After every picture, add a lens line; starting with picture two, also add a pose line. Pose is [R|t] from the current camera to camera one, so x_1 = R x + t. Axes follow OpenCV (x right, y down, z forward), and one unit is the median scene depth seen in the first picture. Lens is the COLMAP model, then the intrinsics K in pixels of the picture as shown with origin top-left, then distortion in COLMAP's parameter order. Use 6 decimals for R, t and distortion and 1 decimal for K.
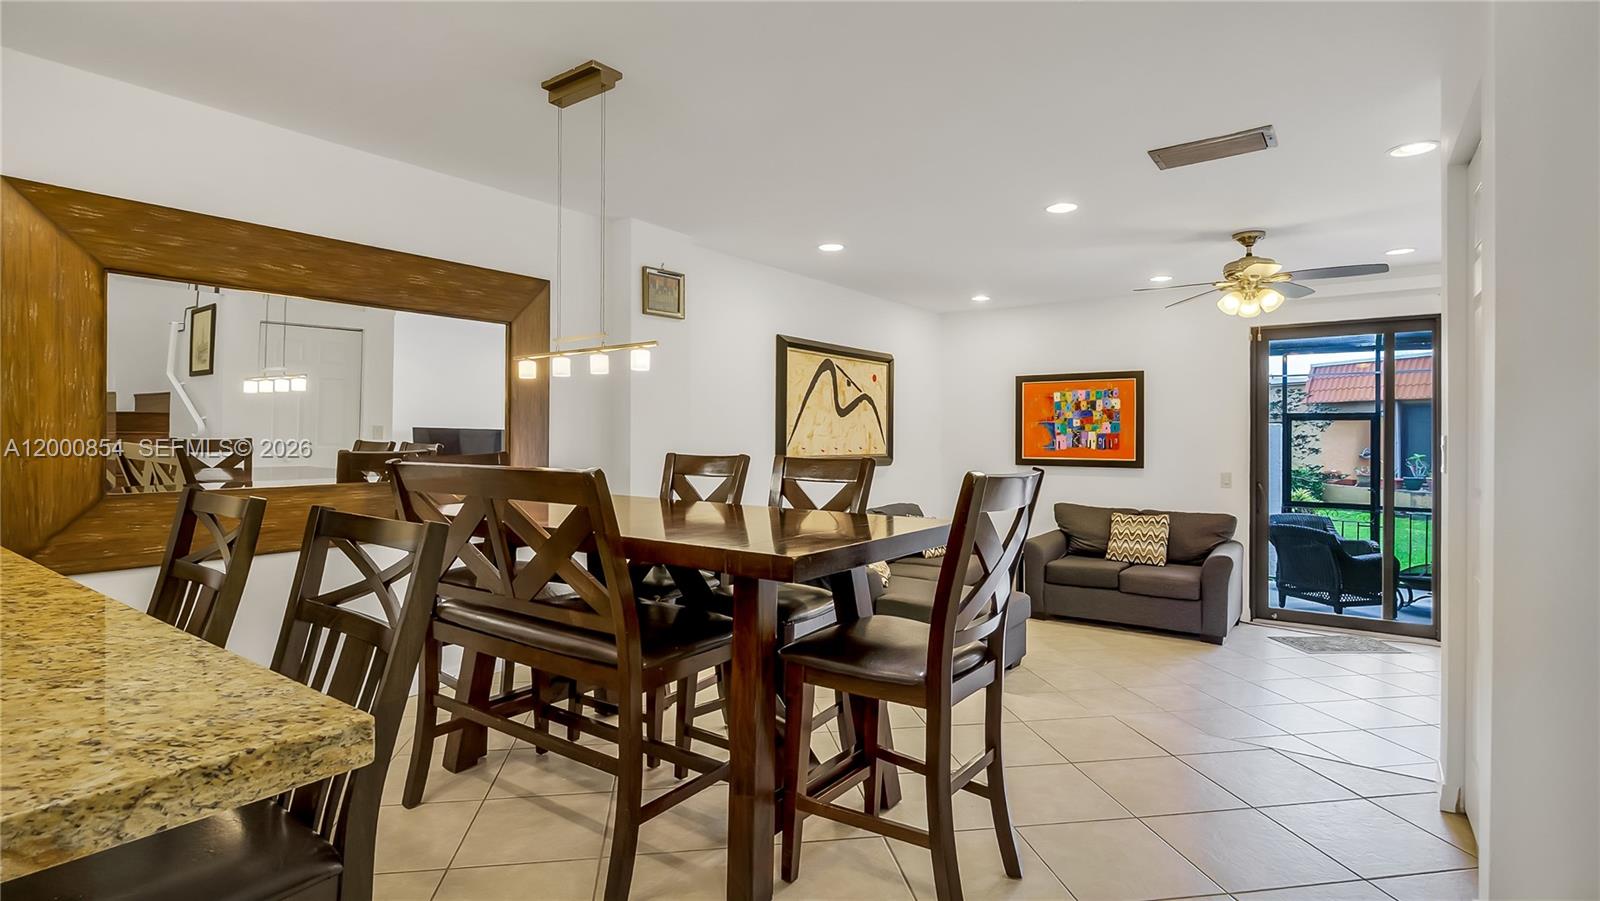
lens RADIAL K [[772.7, 0, 801.7], [0, 772.7, 437.4], [0, 0, 1]] dist [-0.001209, 0.000121]
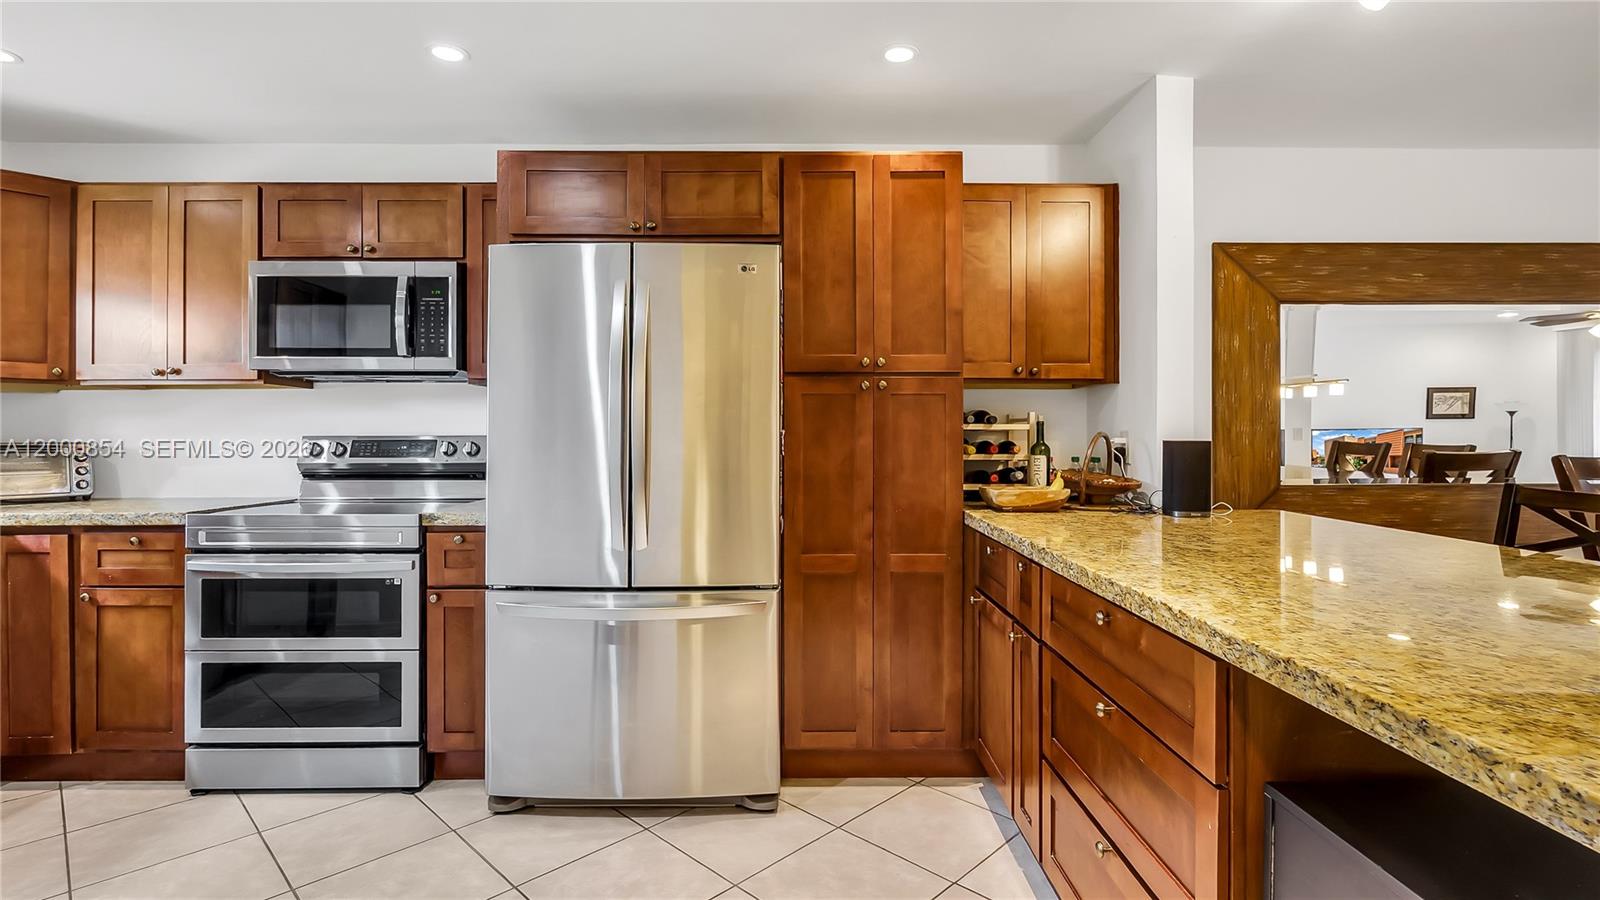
lens RADIAL K [[741.6, 0, 792.4], [0, 741.6, 425.5], [0, 0, 1]] dist [-0.000281, -0.000548]
pose [[0.594097, -0.014140, -0.804269, -0.157482], [0.002284, 0.999871, -0.015892, -0.001757], [0.804390, 0.007605, 0.594053, -0.123346]]
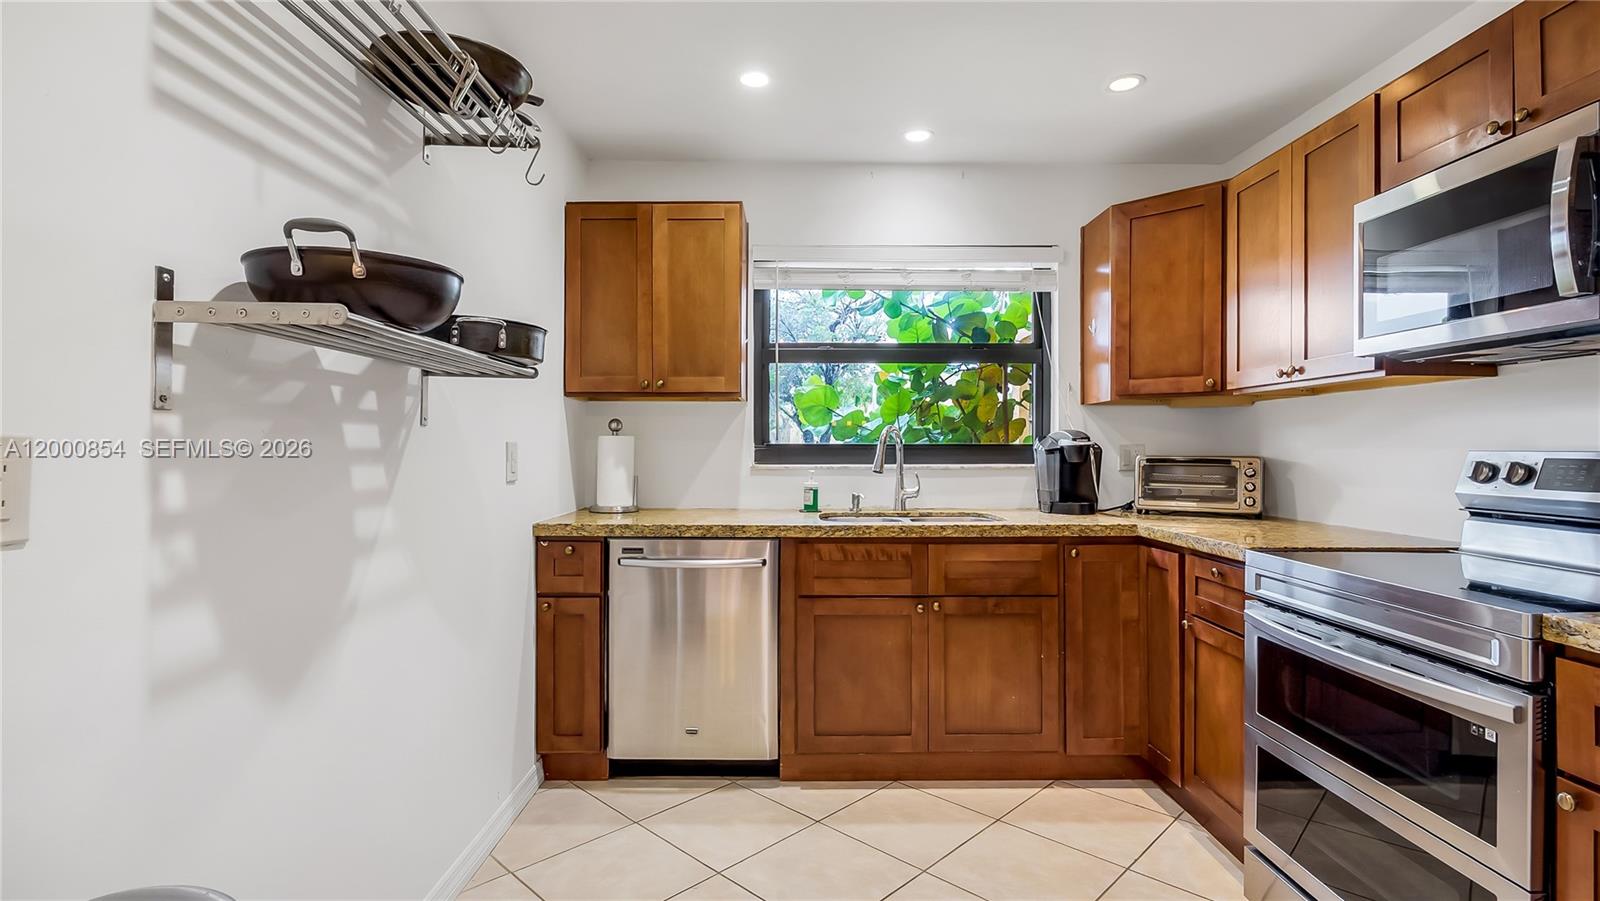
lens RADIAL K [[760.6, 0, 812.2], [0, 760.6, 444.6], [0, 0, 1]] dist [-0.002468, -0.000231]
pose [[-0.796473, -0.005644, -0.604648, -0.313555], [-0.004208, 0.999984, -0.003791, -0.003602], [0.604660, -0.000475, -0.796484, -0.013486]]
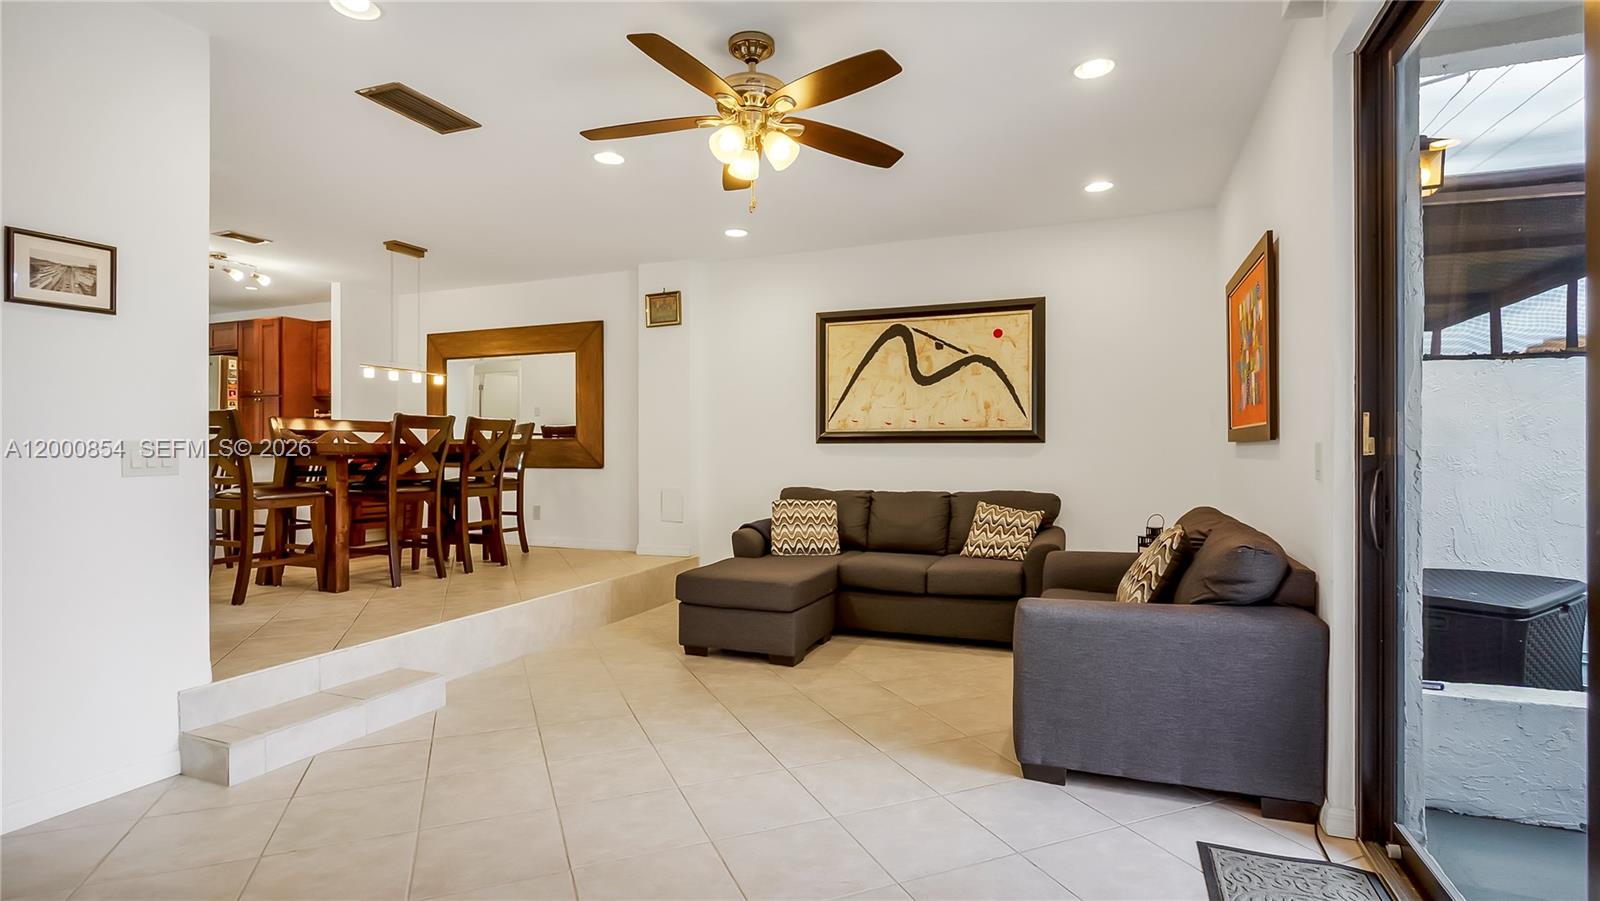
lens RADIAL K [[771.9, 0, 799.6], [0, 771.9, 445.9], [0, 0, 1]] dist [-0.002999, -0.000087]
pose [[0.241448, -0.009654, -0.970366, 0.845525], [-0.000163, 0.999950, -0.009989, 0.049899], [0.970414, 0.002570, 0.241434, 0.625020]]
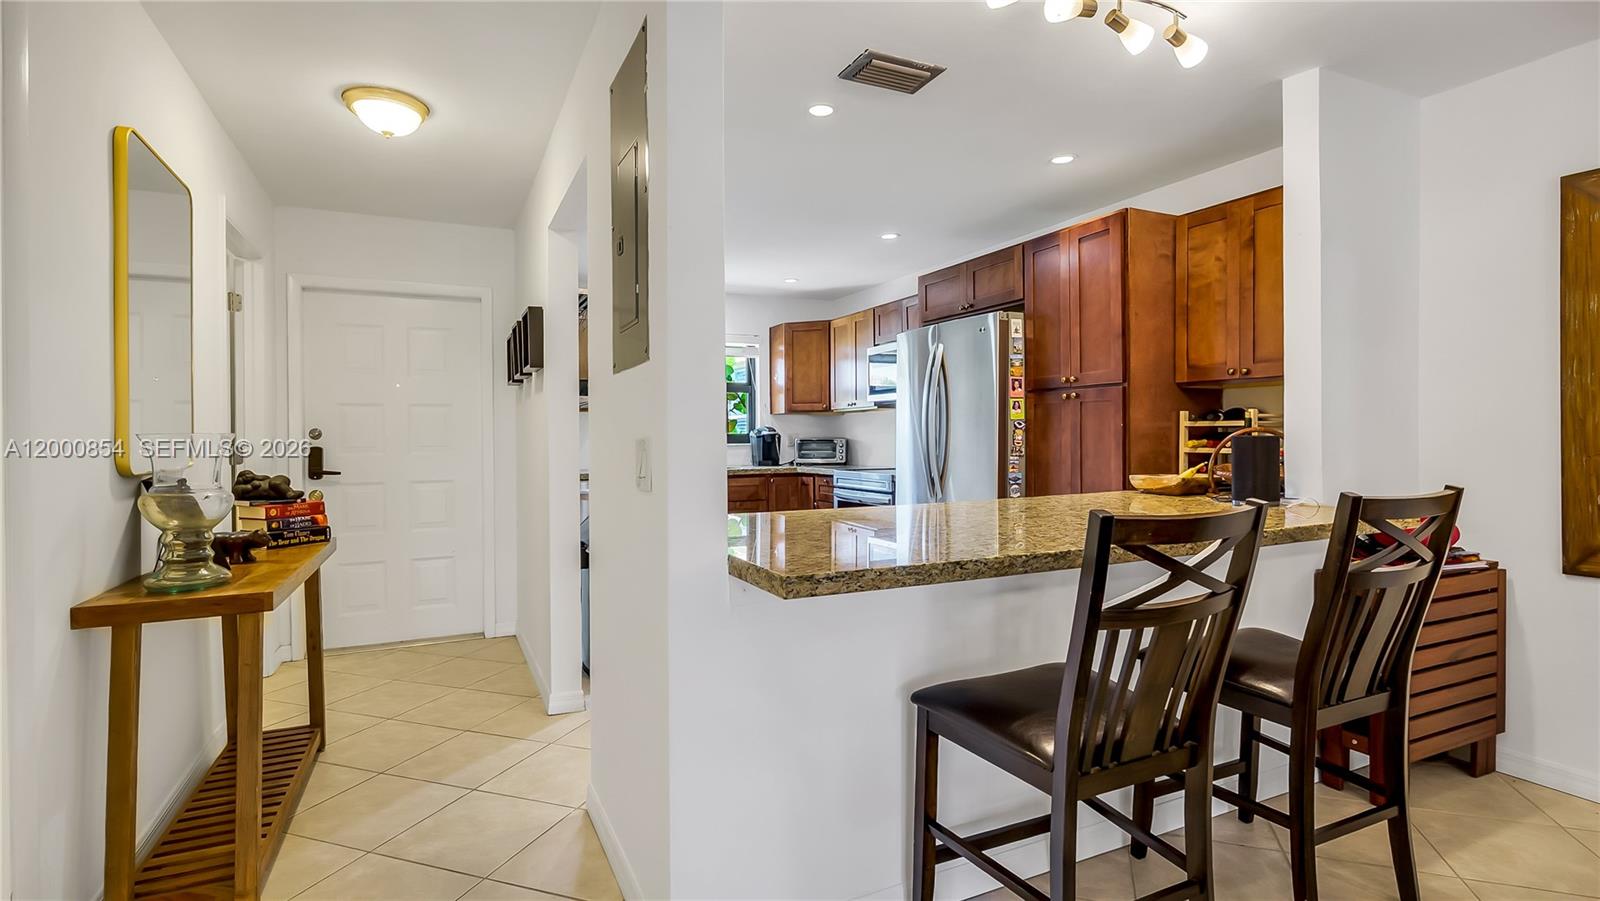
lens RADIAL K [[772.7, 0, 801.7], [0, 772.7, 437.4], [0, 0, 1]] dist [-0.001209, 0.000121]
pose [[-0.476161, 0.002560, -0.879355, 0.131024], [0.006844, 0.999976, -0.000795, -0.000126], [0.879332, -0.006397, -0.476167, 0.223934]]
